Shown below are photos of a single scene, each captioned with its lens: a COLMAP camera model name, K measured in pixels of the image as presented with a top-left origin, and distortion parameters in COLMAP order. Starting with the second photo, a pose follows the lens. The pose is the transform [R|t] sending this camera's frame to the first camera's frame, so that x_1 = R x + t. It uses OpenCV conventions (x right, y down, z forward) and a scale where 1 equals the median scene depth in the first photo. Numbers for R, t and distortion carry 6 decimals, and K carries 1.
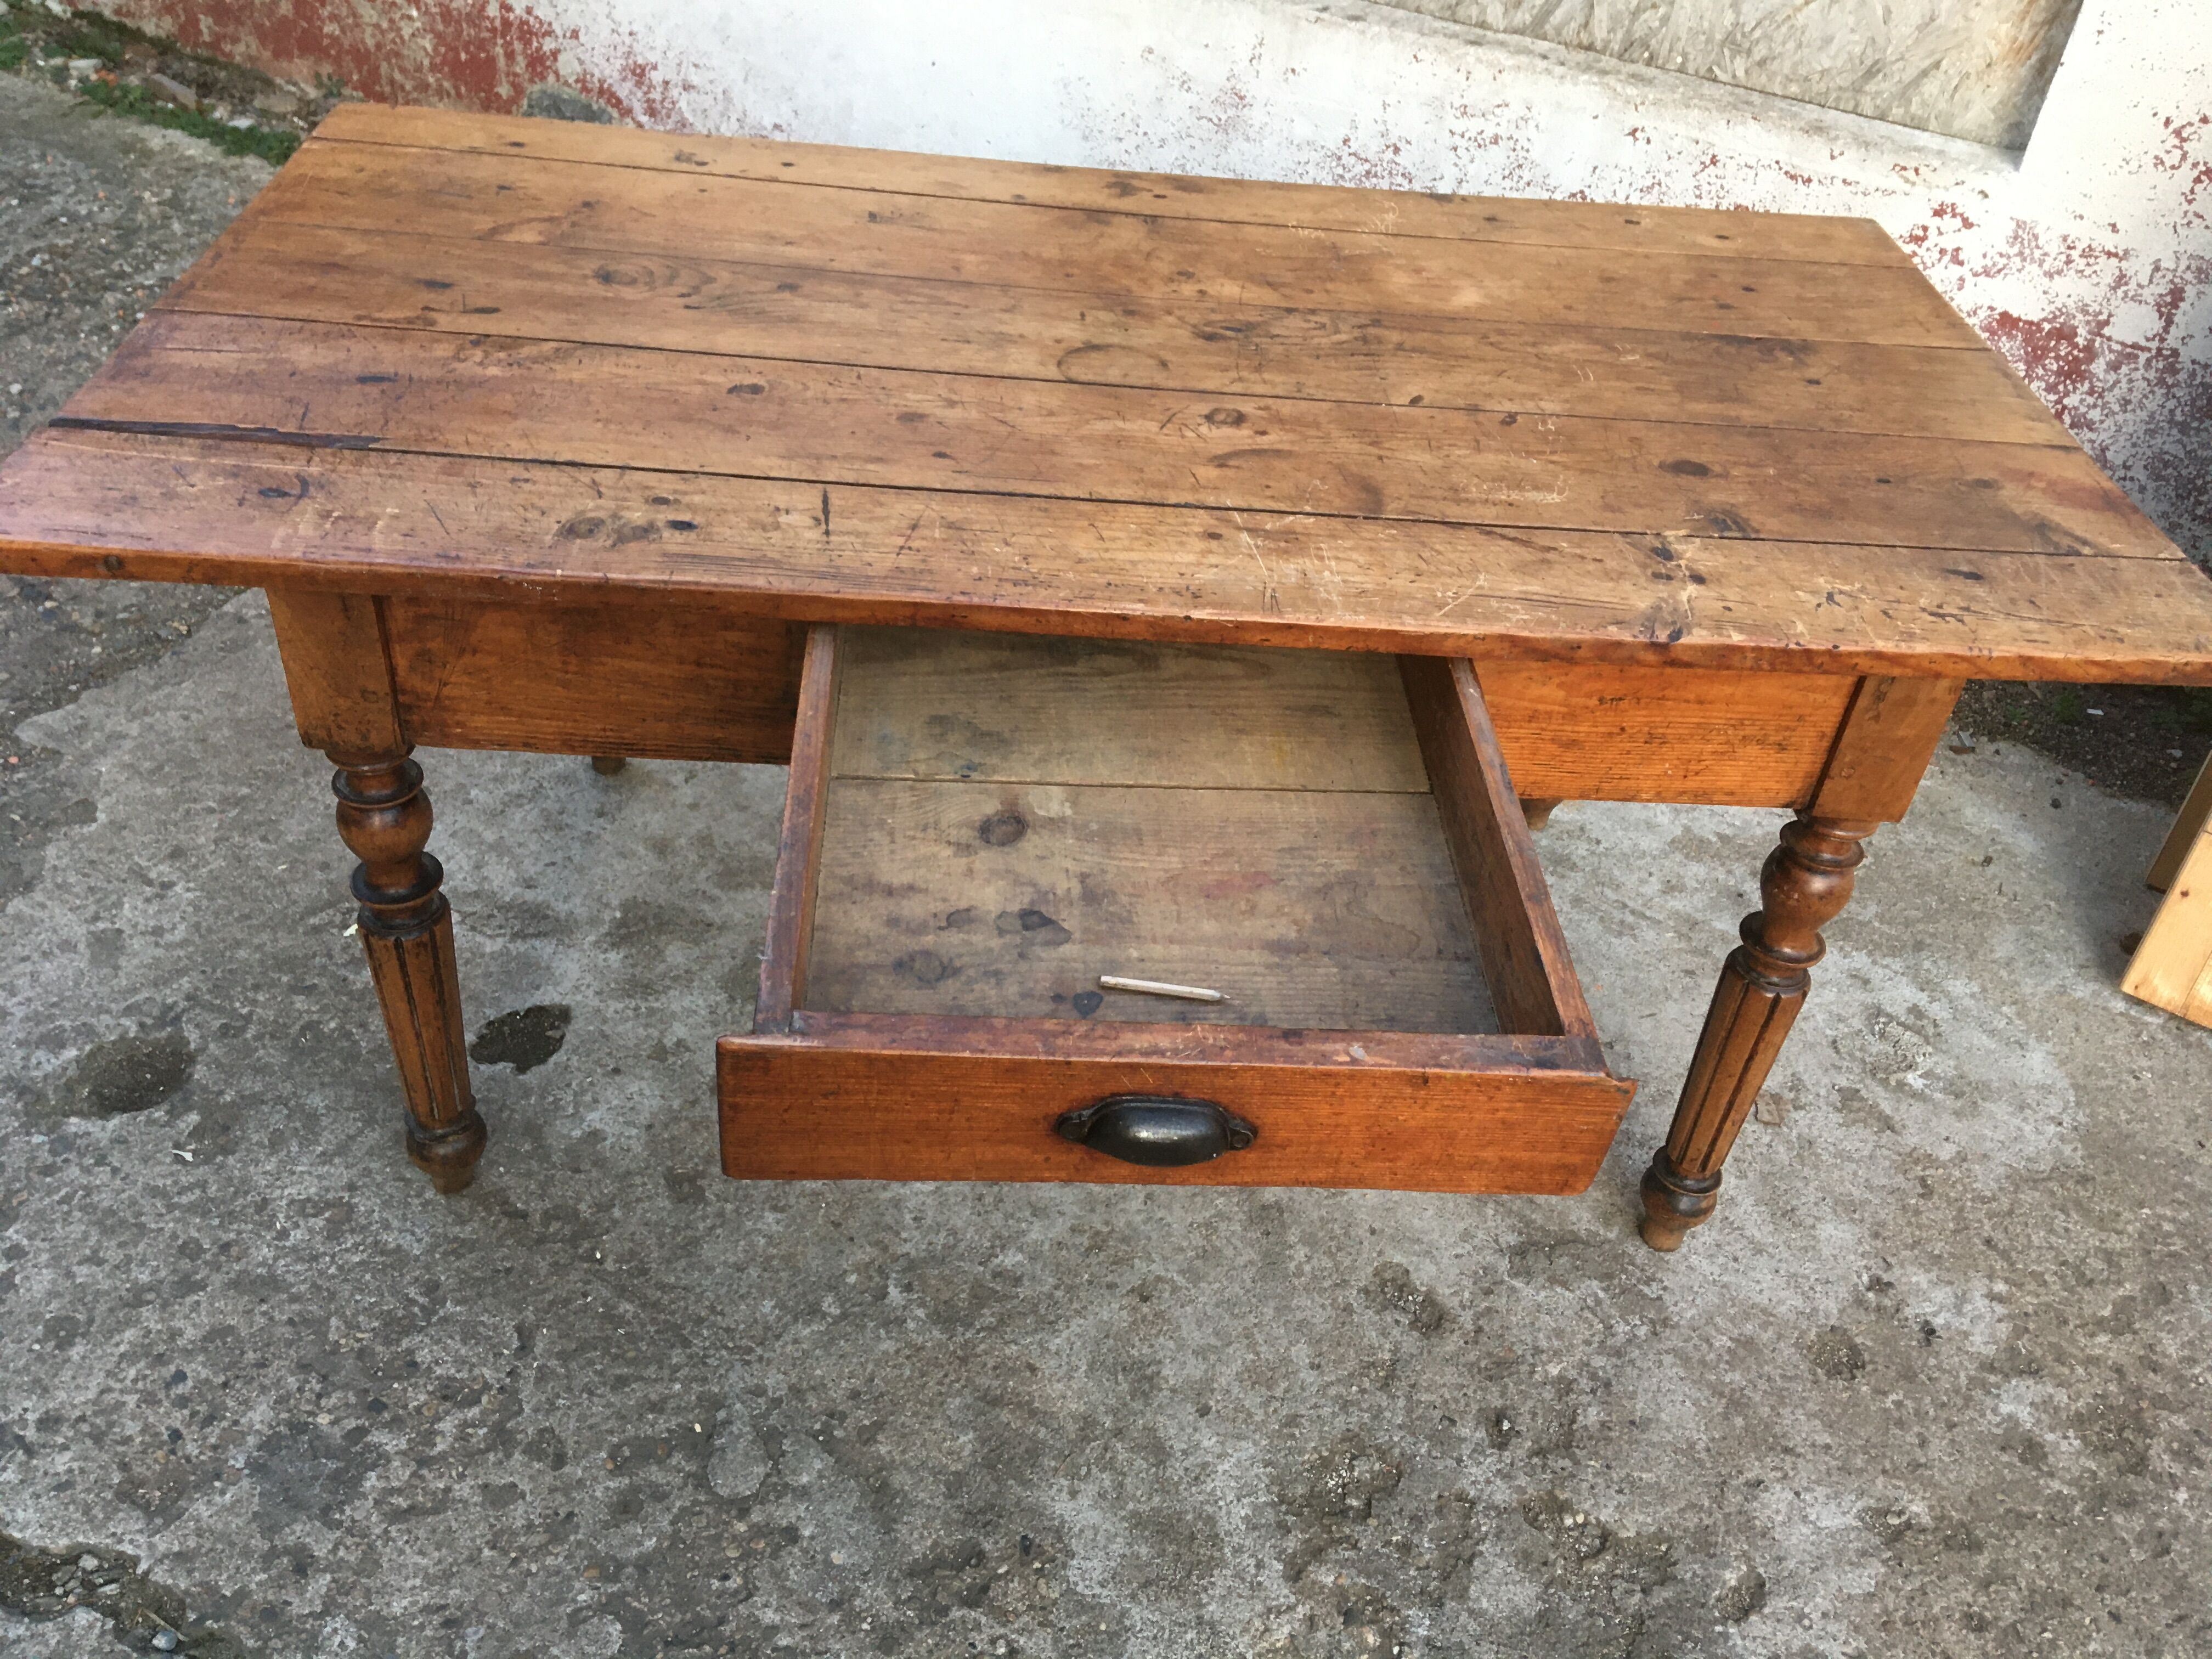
lens RADIAL K [[1869.0, 0, 1105.5], [0, 1869.0, 828.8], [0, 0, 1]] dist [0.119150, -0.184510]
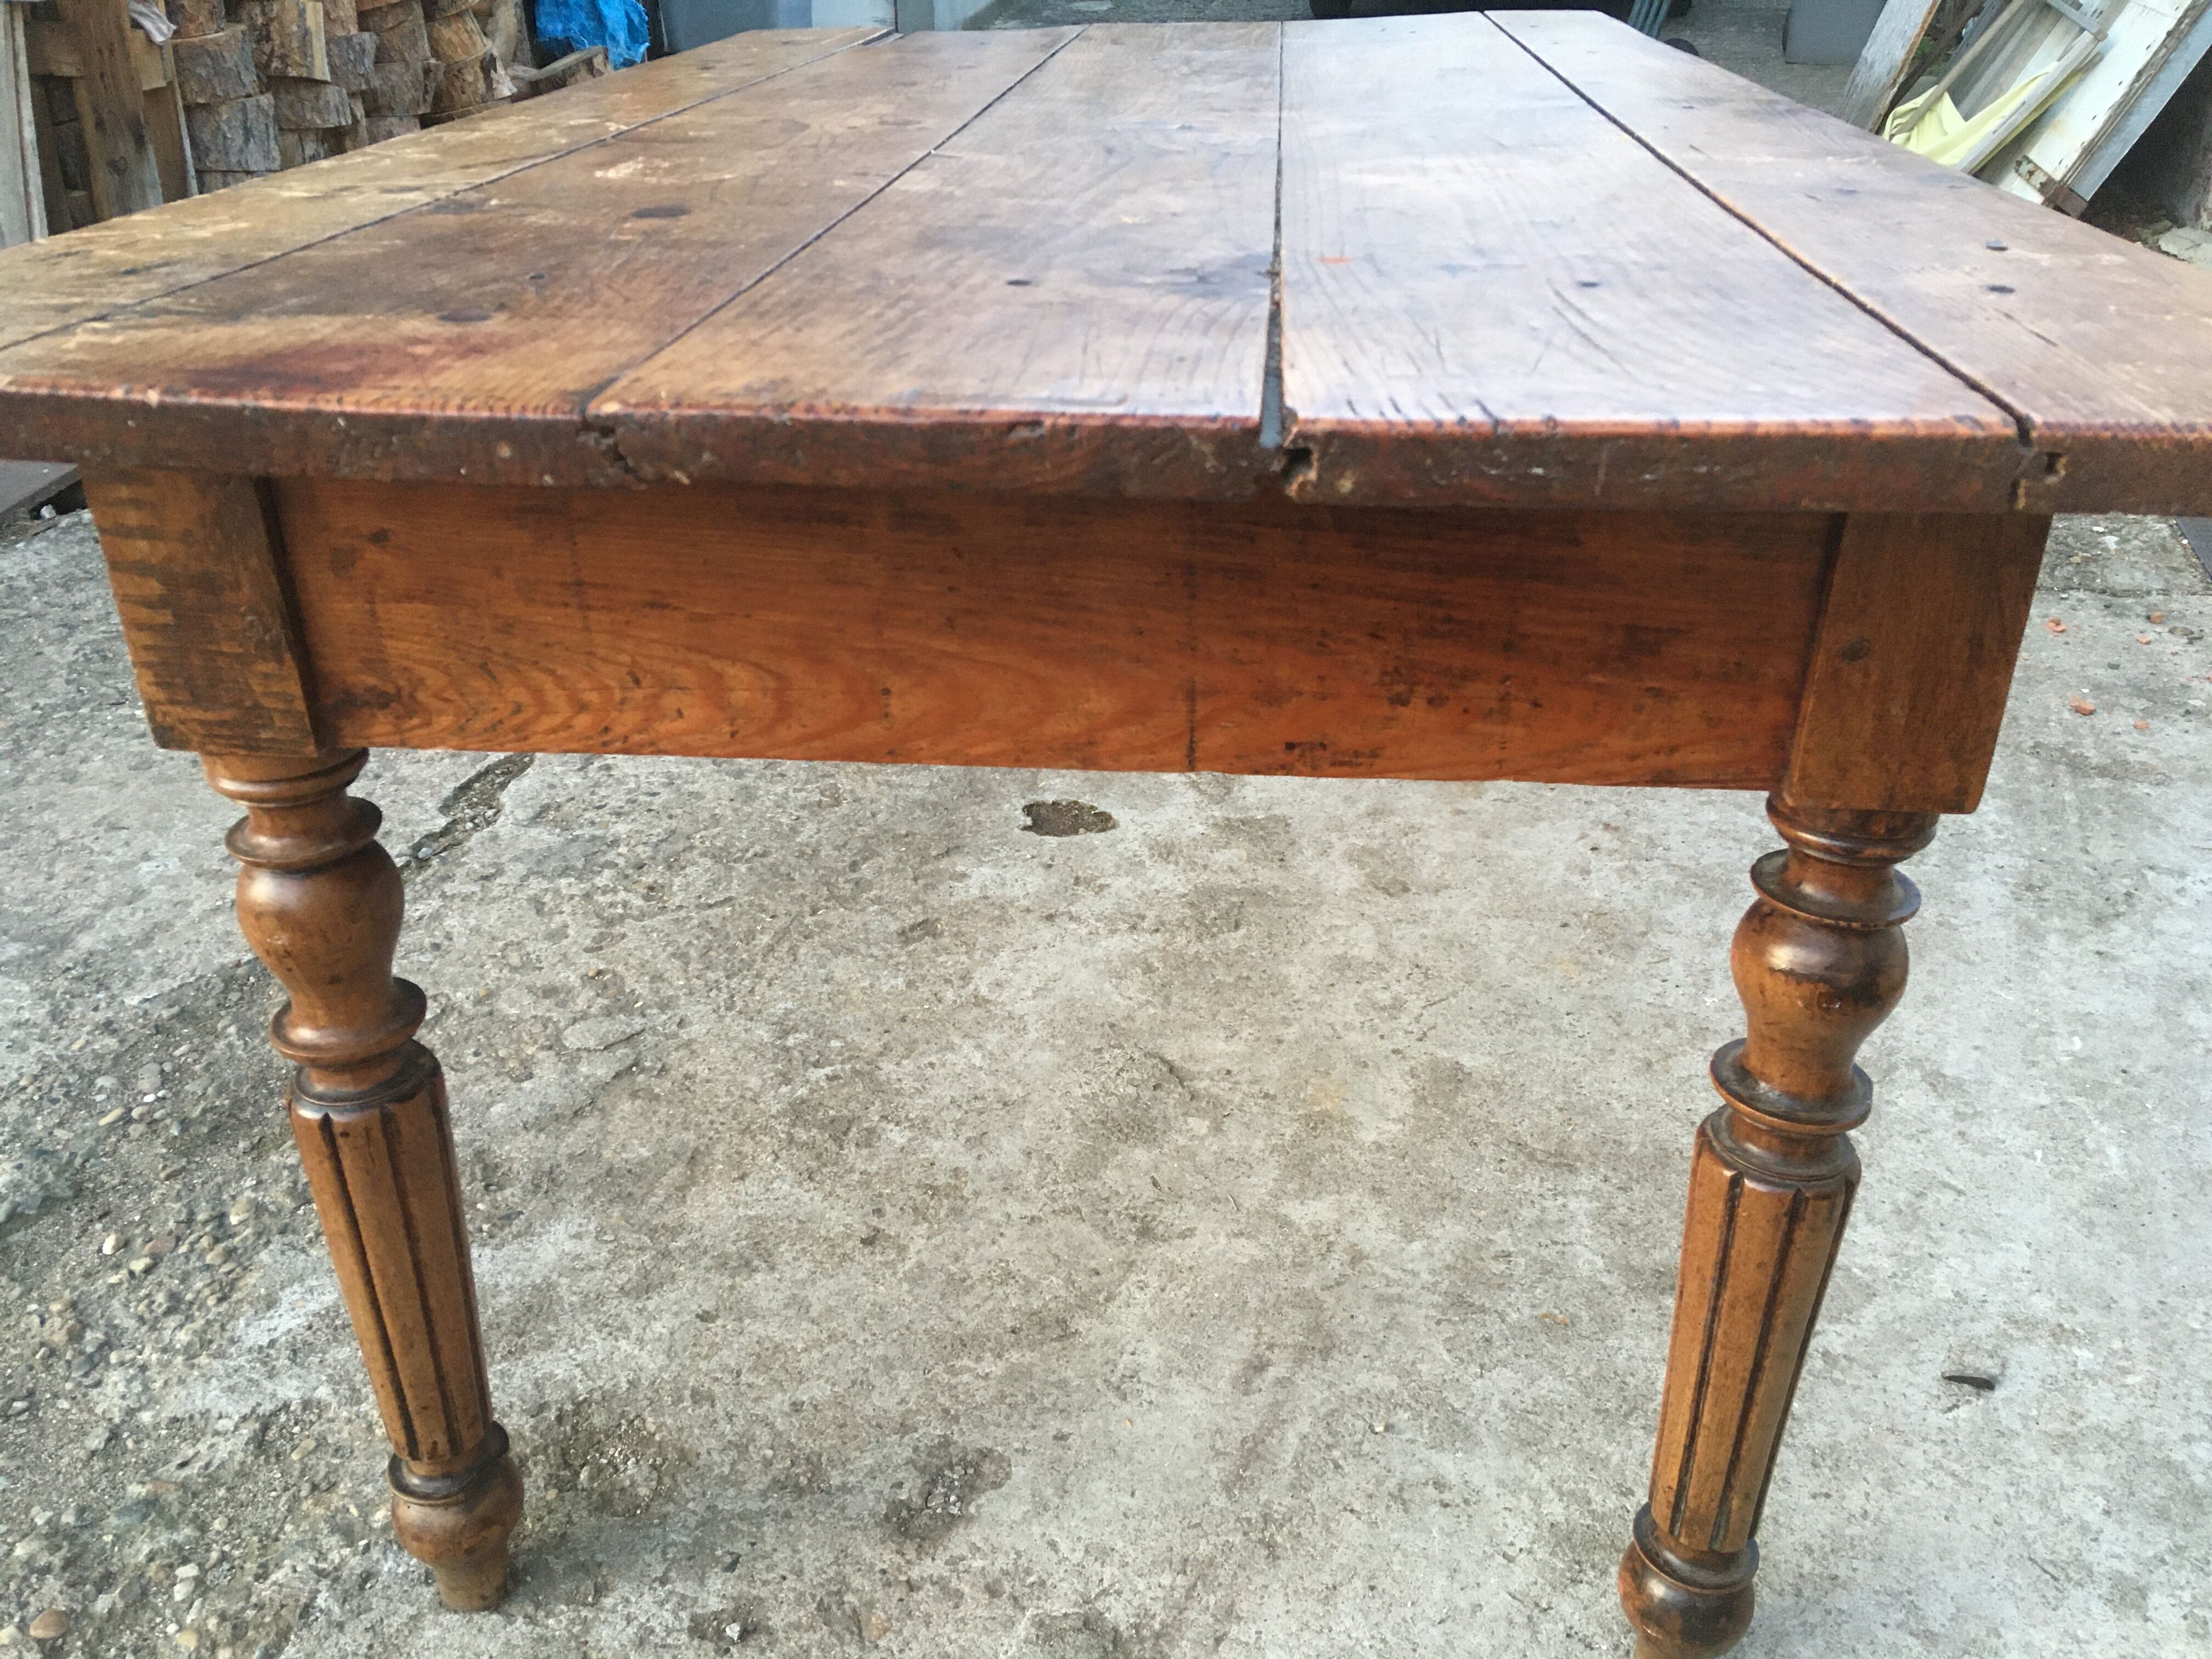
lens RADIAL K [[1869.0, 0, 1105.1], [0, 1869.0, 818.8], [0, 0, 1]] dist [0.119150, -0.184510]
pose [[0.238987, 0.354072, -0.904167, 0.687659], [-0.567128, 0.806726, 0.166012, -0.078691], [0.788195, 0.473103, 0.393601, 0.681822]]
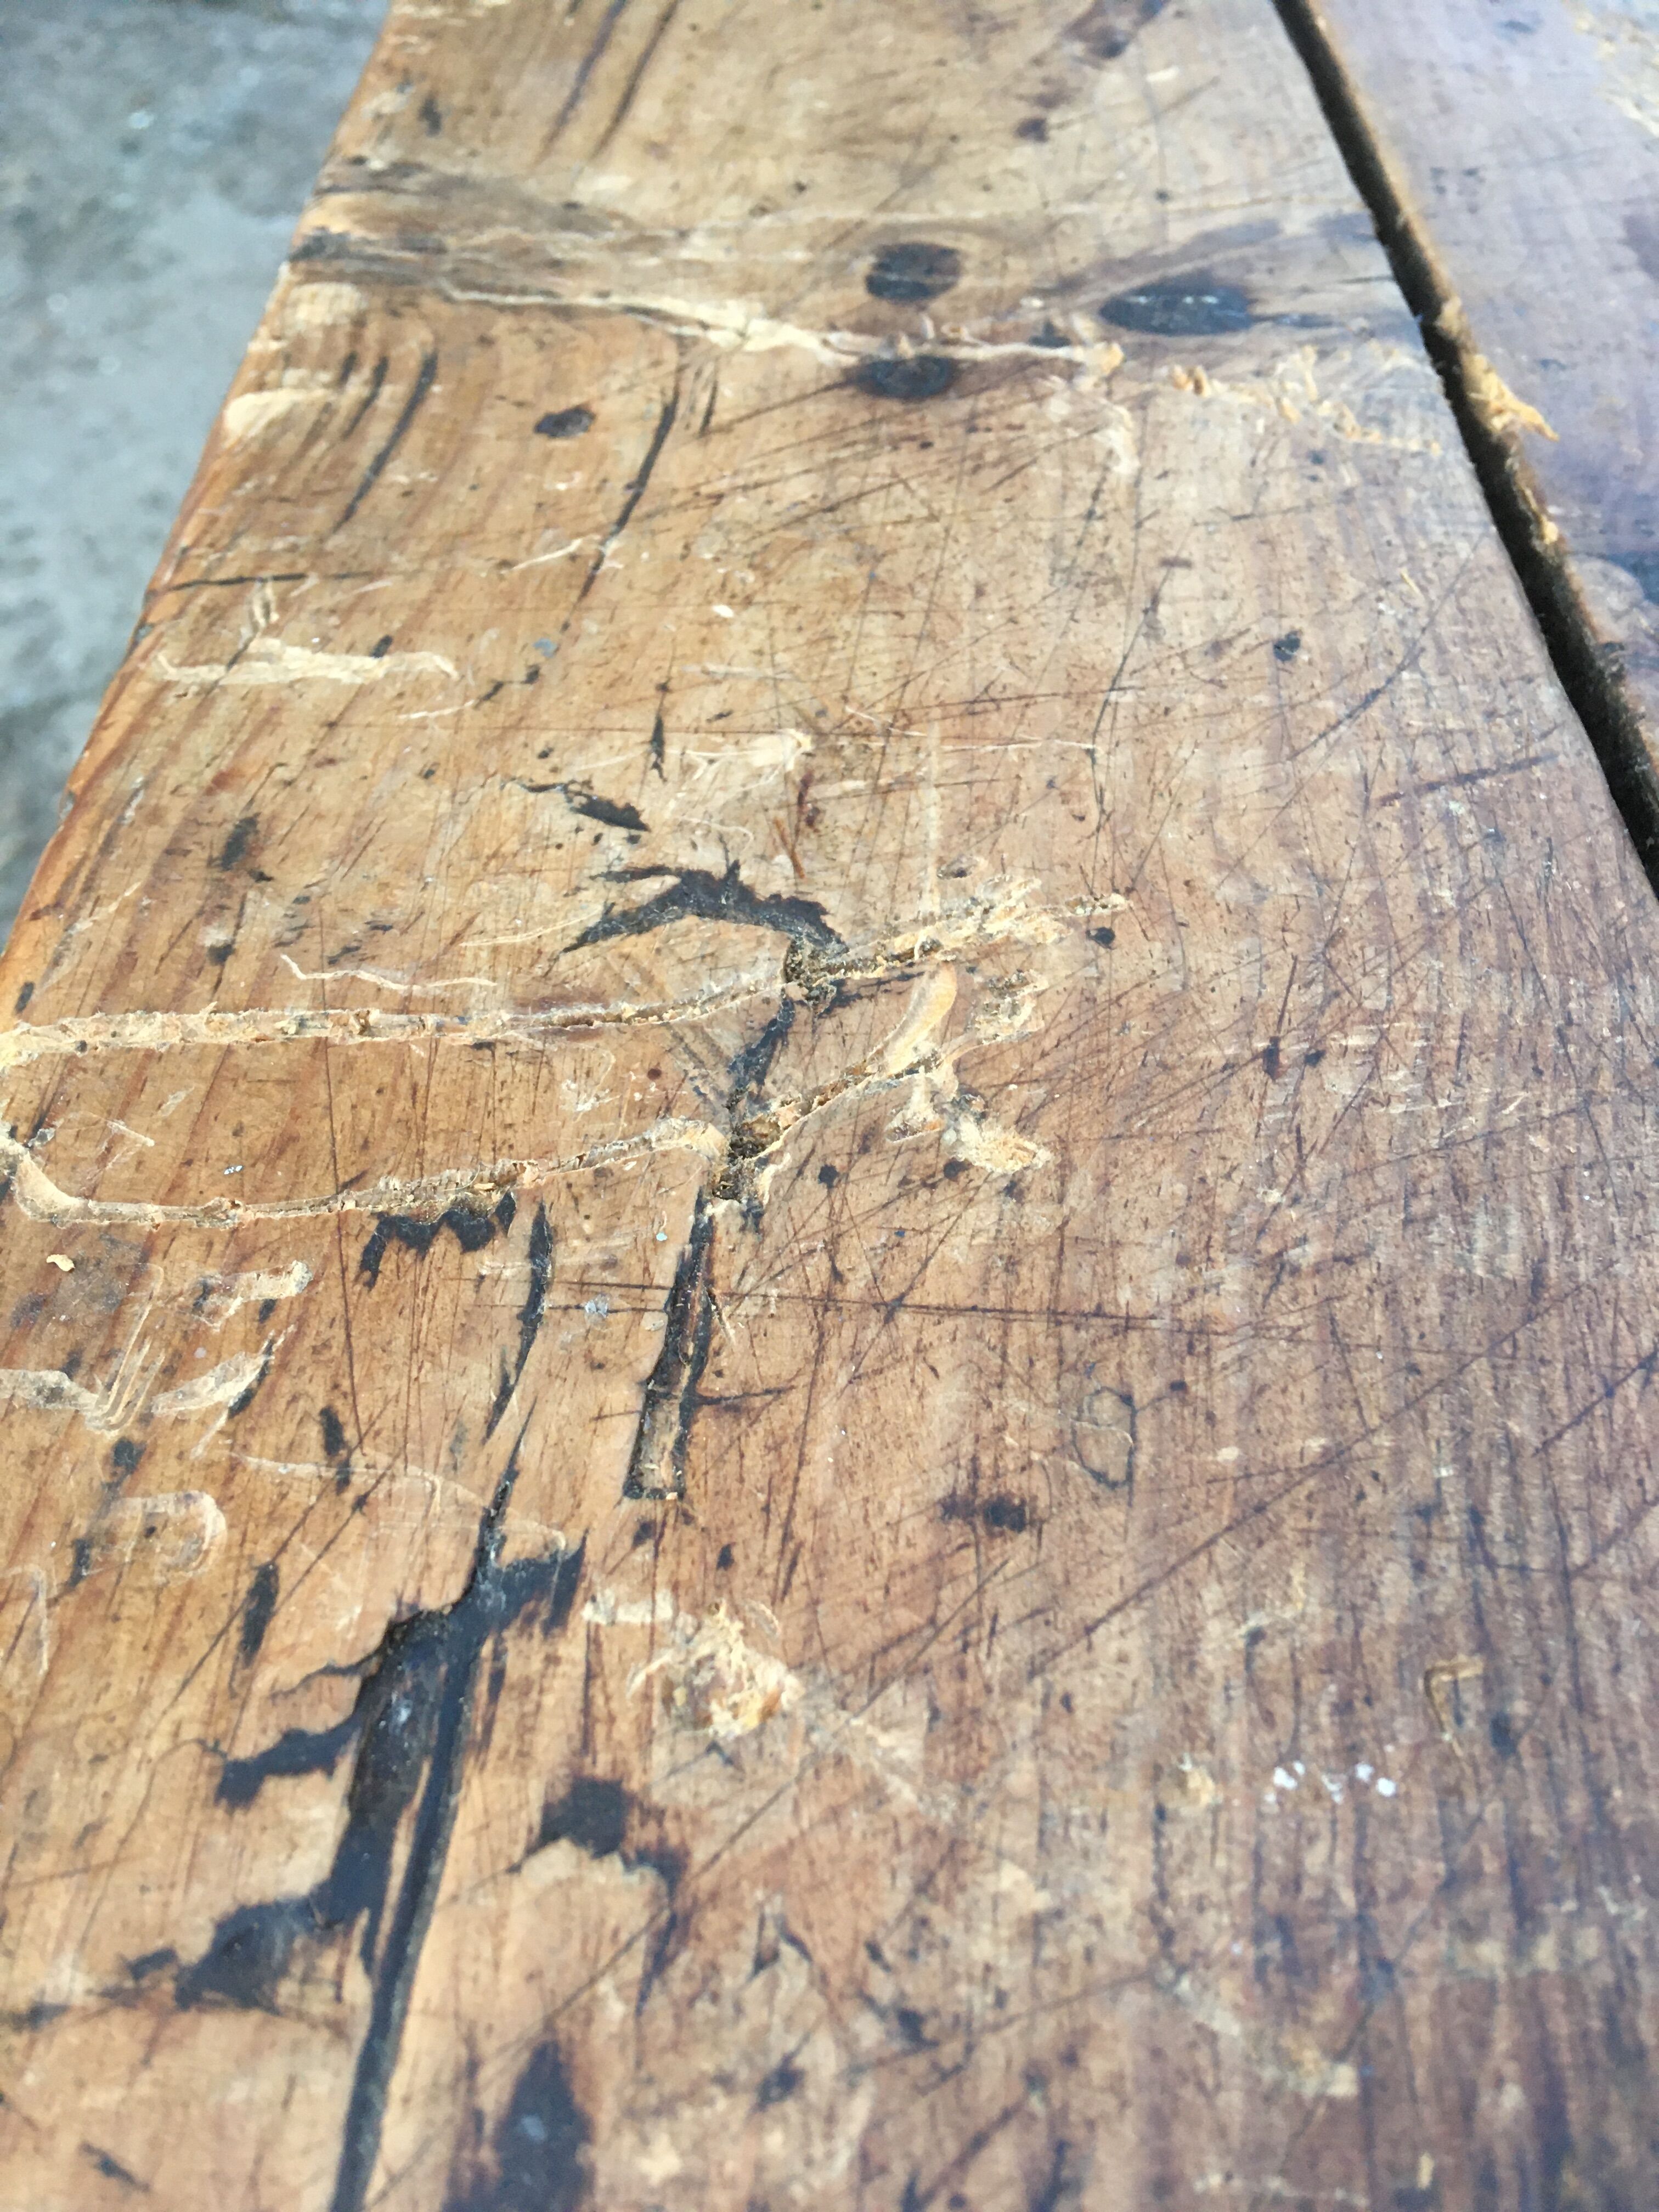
lens RADIAL K [[1869.0, 0, 832.9], [0, 1869.0, 1155.8], [0, 0, 1]] dist [0.119150, -0.184510]
pose [[-0.013756, 0.705055, -0.709020, 0.370313], [-0.640992, 0.538004, 0.547431, -0.141099], [0.767424, 0.462006, 0.444534, 0.748383]]
